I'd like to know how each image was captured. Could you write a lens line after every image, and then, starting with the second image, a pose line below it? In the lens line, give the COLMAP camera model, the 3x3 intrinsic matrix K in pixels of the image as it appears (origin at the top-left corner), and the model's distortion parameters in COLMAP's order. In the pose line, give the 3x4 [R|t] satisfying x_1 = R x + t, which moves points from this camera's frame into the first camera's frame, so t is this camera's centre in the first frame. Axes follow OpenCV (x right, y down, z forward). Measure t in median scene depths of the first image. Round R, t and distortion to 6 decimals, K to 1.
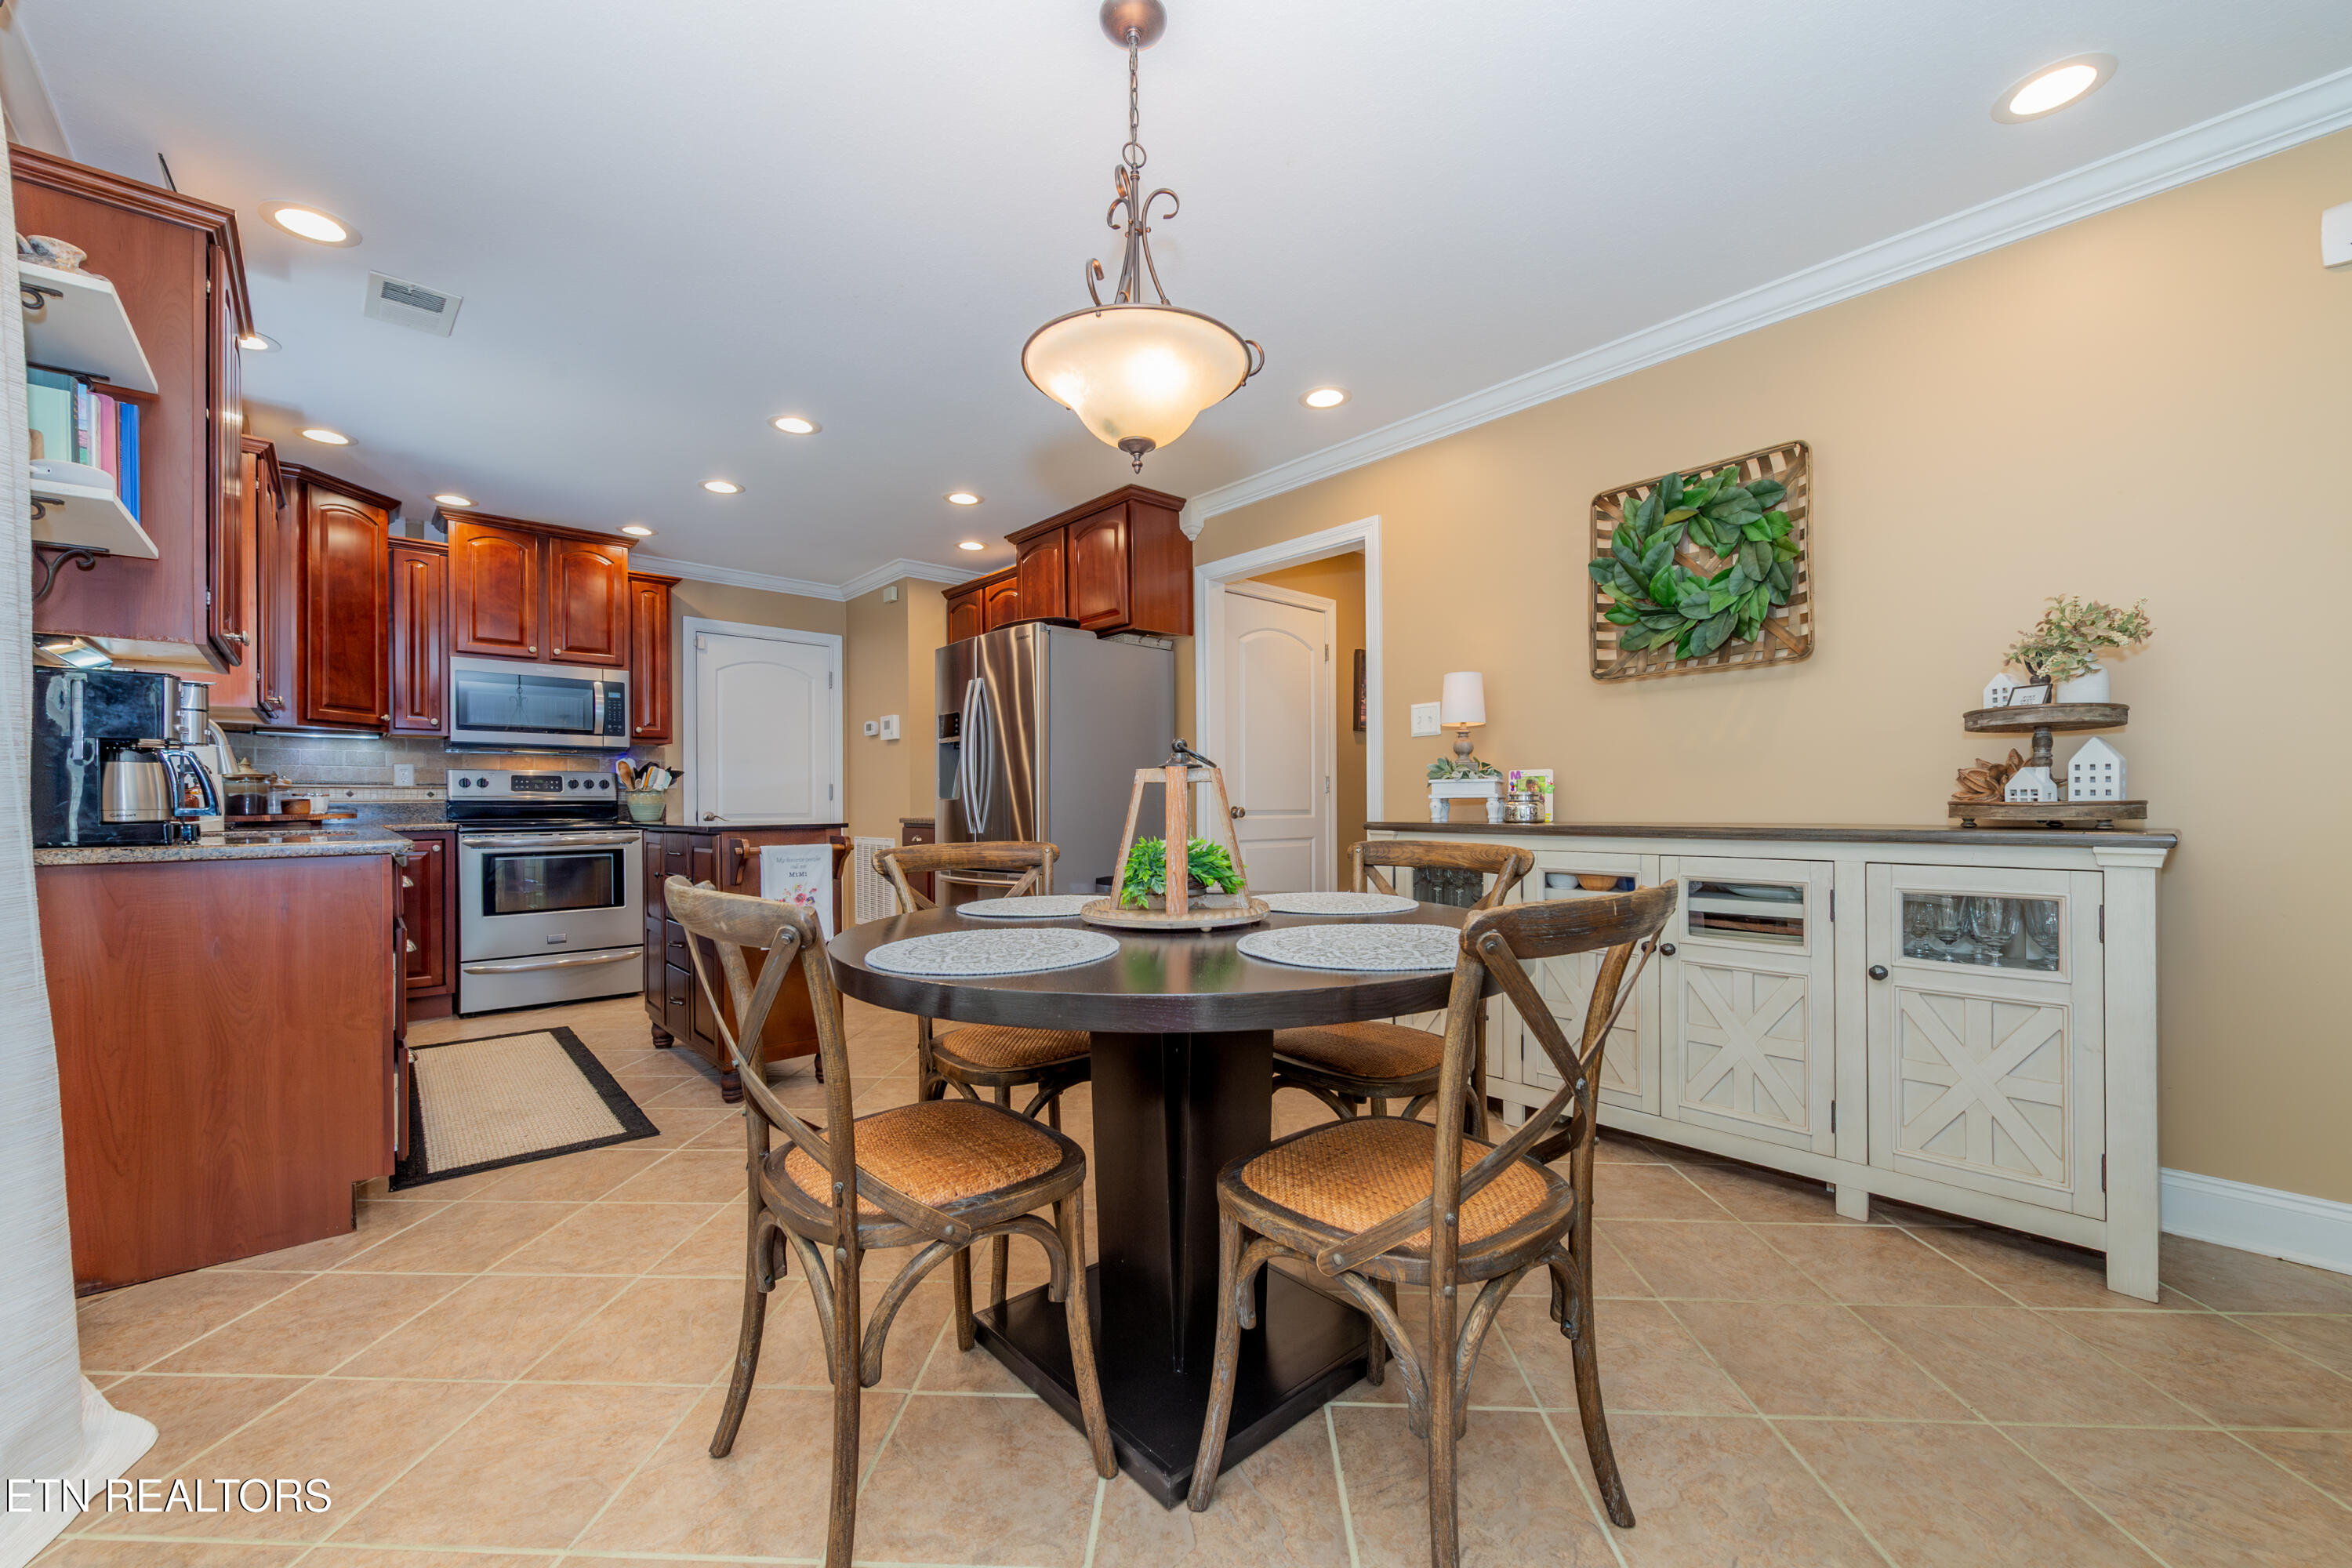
lens RADIAL K [[922.9, 0, 1176.5], [0, 922.9, 786.6], [0, 0, 1]] dist [0.000989, 0.000055]
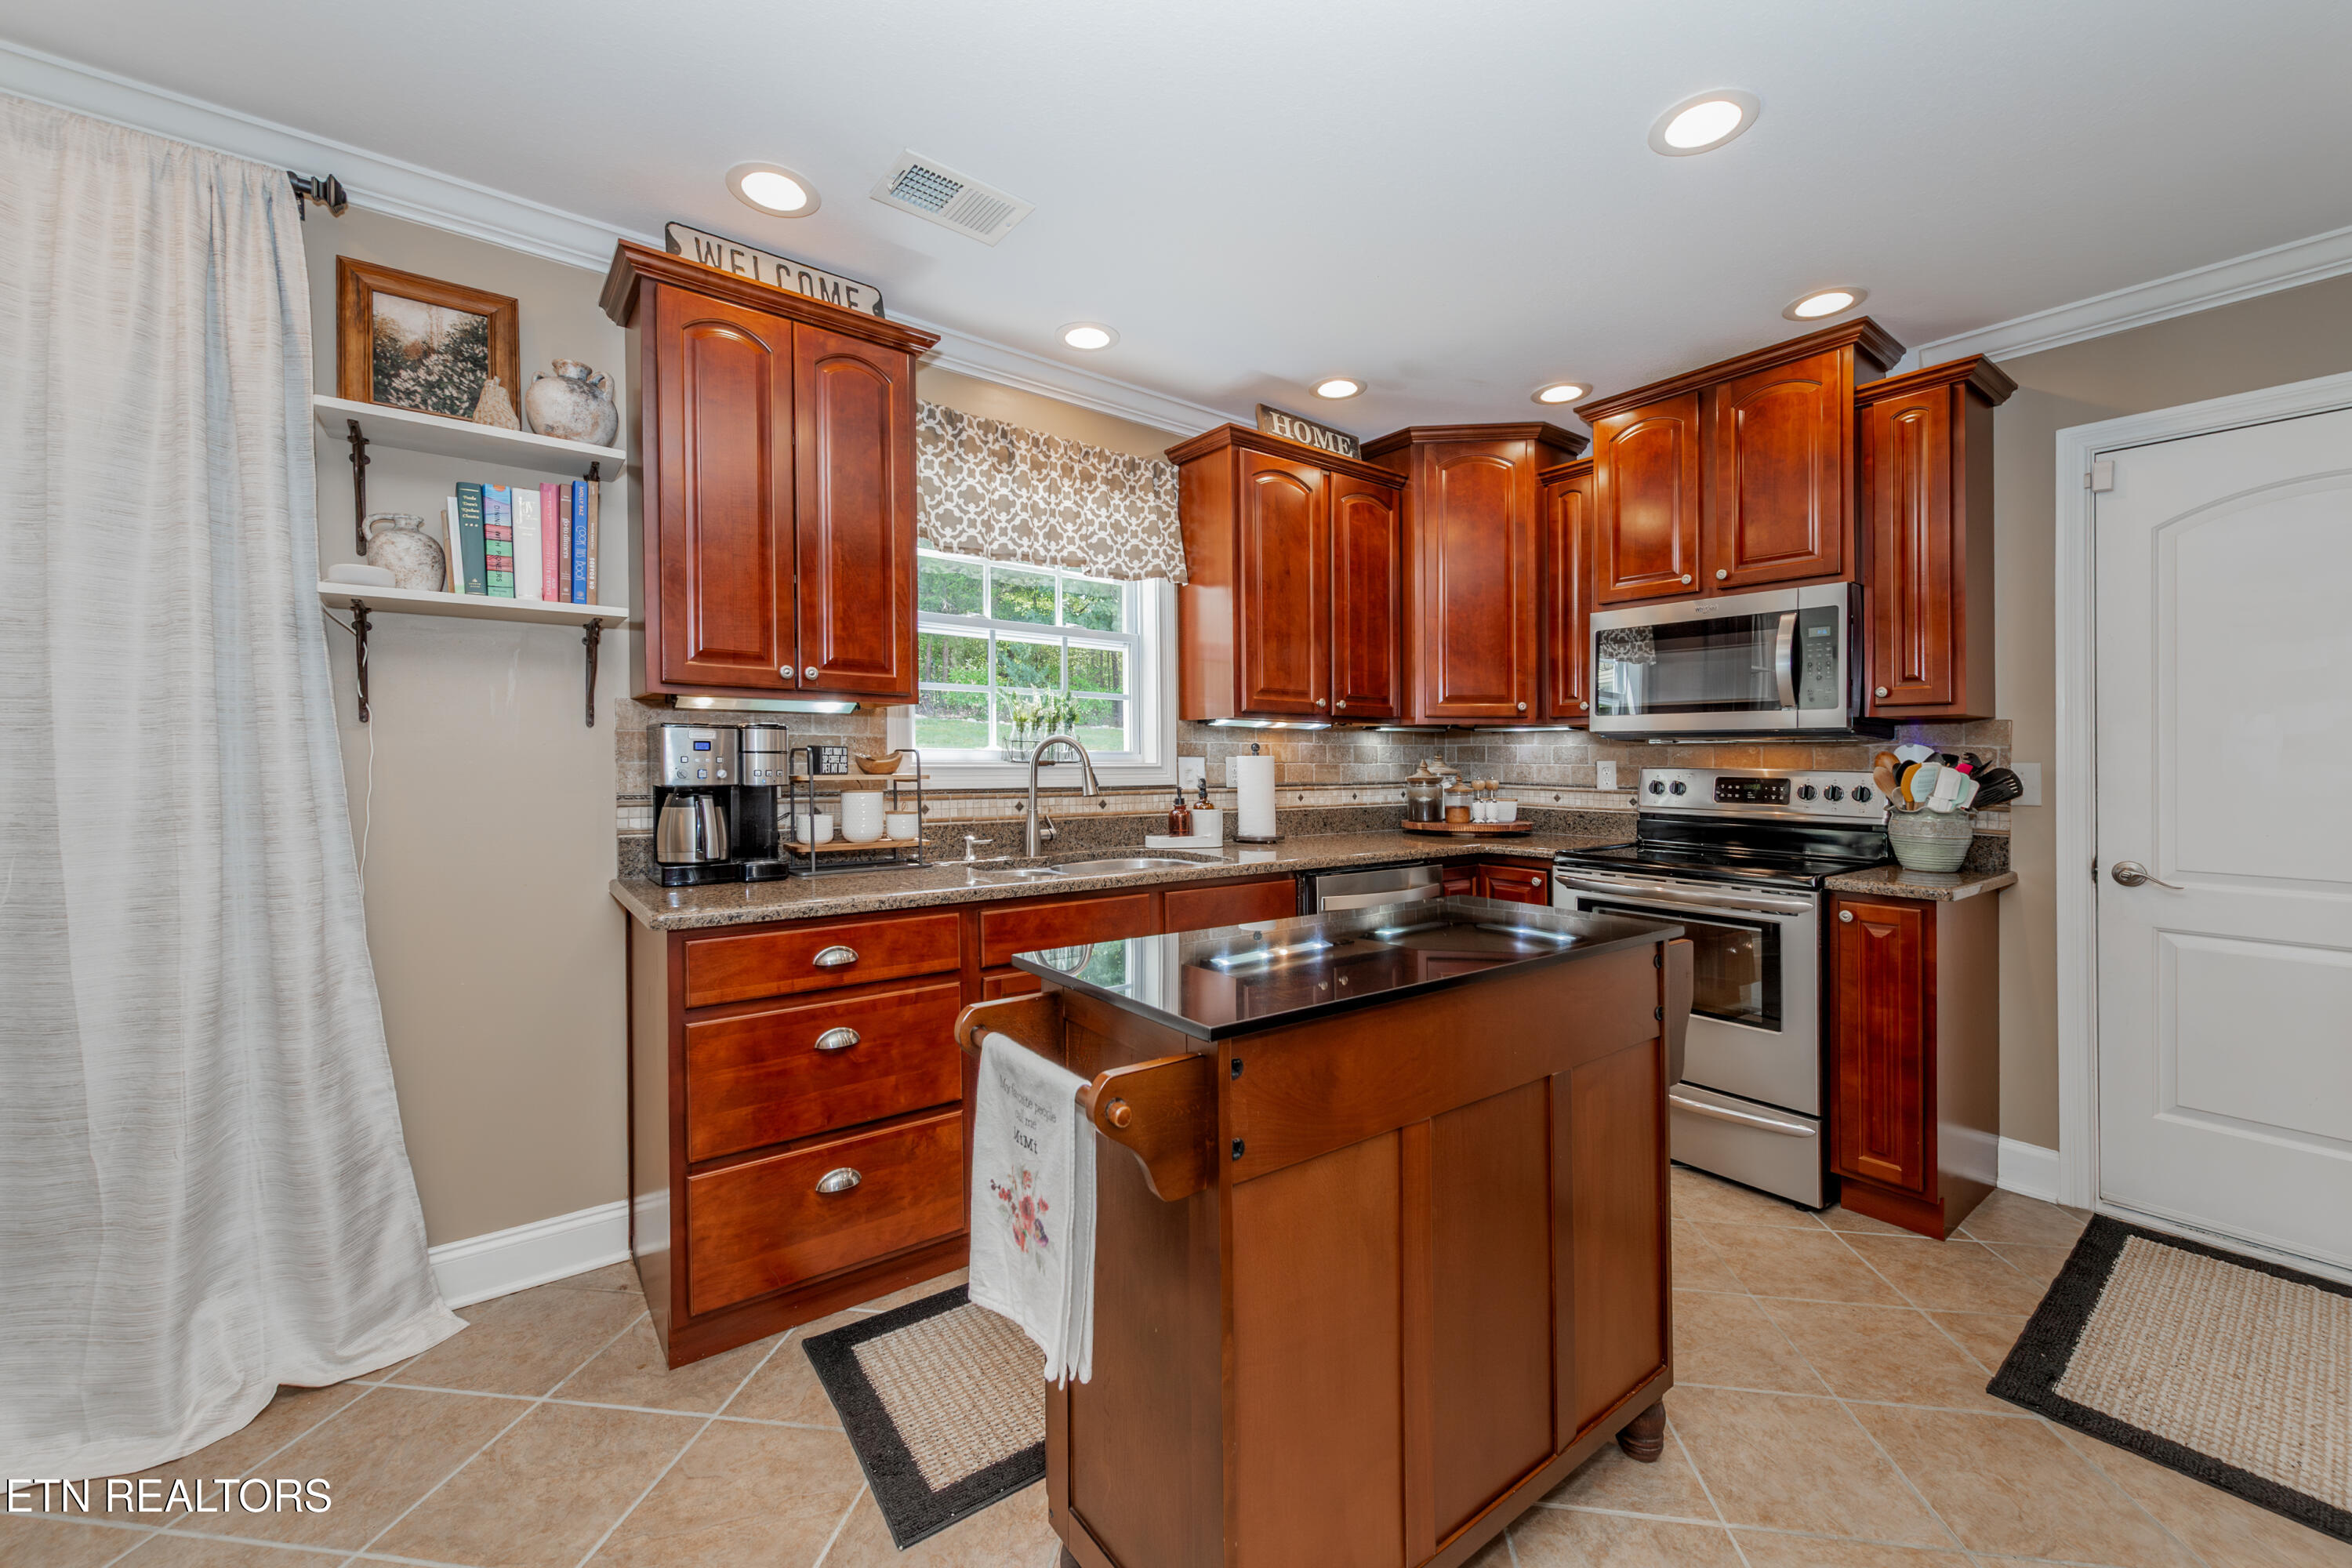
lens RADIAL K [[922.9, 0, 1175.1], [0, 922.9, 767.7], [0, 0, 1]] dist [0.000989, 0.000055]
pose [[-0.082940, 0.014777, -0.996445, -0.043455], [0.008767, 0.999862, 0.014098, -0.032414], [0.996516, -0.007566, -0.083059, 0.700168]]
